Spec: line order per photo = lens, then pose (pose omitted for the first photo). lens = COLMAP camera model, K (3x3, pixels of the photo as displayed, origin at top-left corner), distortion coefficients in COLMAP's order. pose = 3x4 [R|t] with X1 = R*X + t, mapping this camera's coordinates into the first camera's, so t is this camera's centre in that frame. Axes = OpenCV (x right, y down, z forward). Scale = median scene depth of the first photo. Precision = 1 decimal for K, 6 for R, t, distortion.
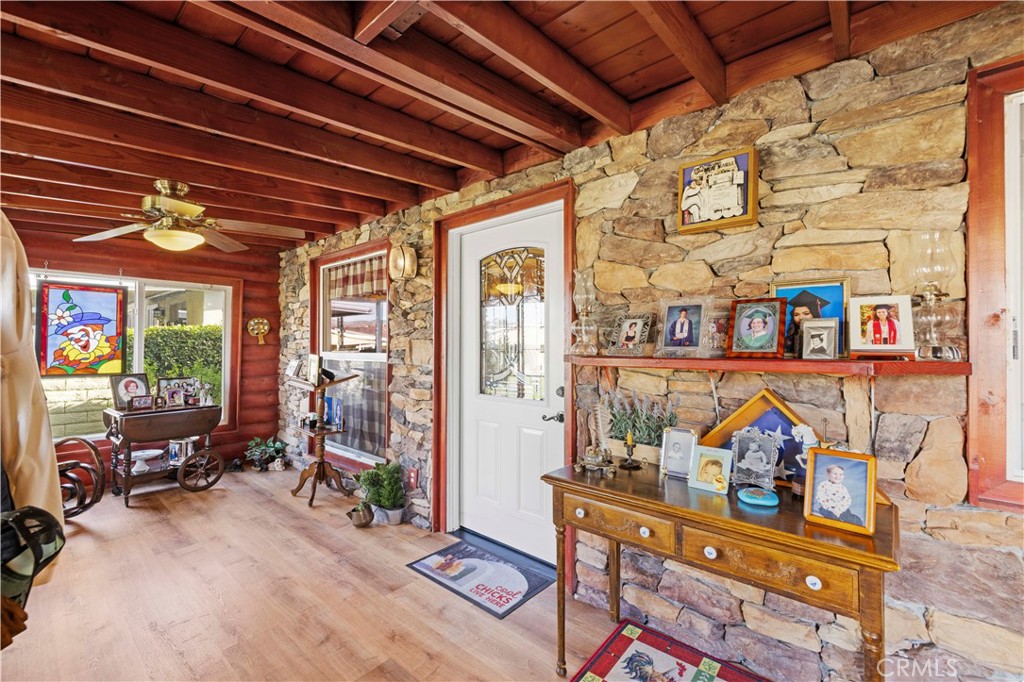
lens RADIAL K [[433.8, 0, 503.2], [0, 433.8, 340.0], [0, 0, 1]] dist [0.001373, 0.001393]
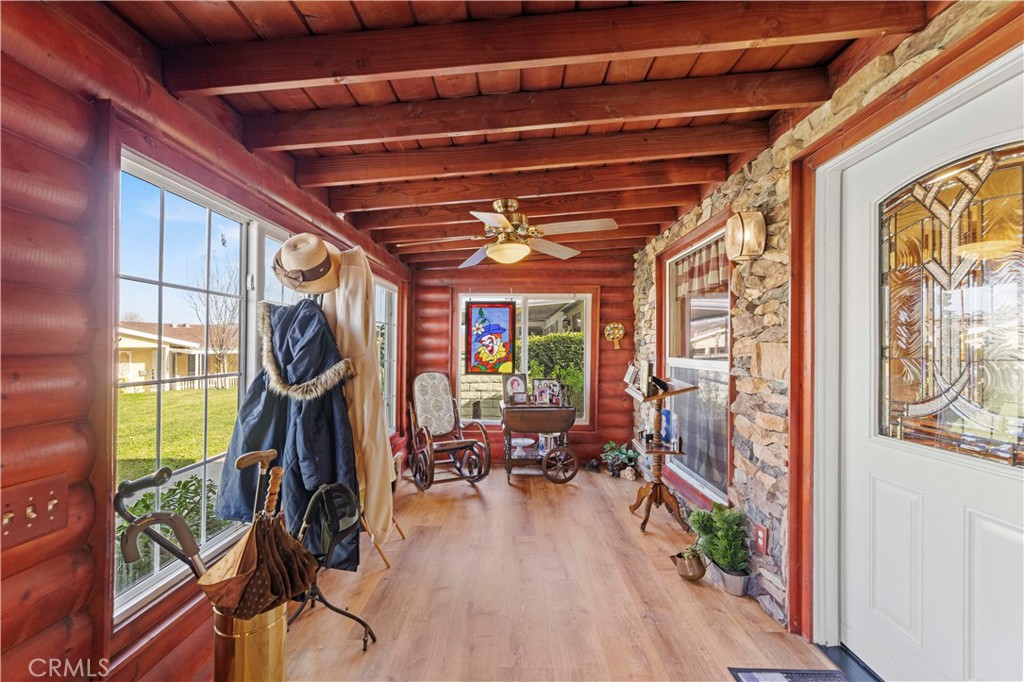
lens RADIAL K [[433.8, 0, 515.2], [0, 433.8, 350.5], [0, 0, 1]] dist [0.001373, 0.001393]
pose [[0.654941, 0.002483, -0.755676, 0.060673], [0.008398, 0.999909, 0.010564, 0.001106], [0.755633, -0.013265, 0.654861, 0.232513]]
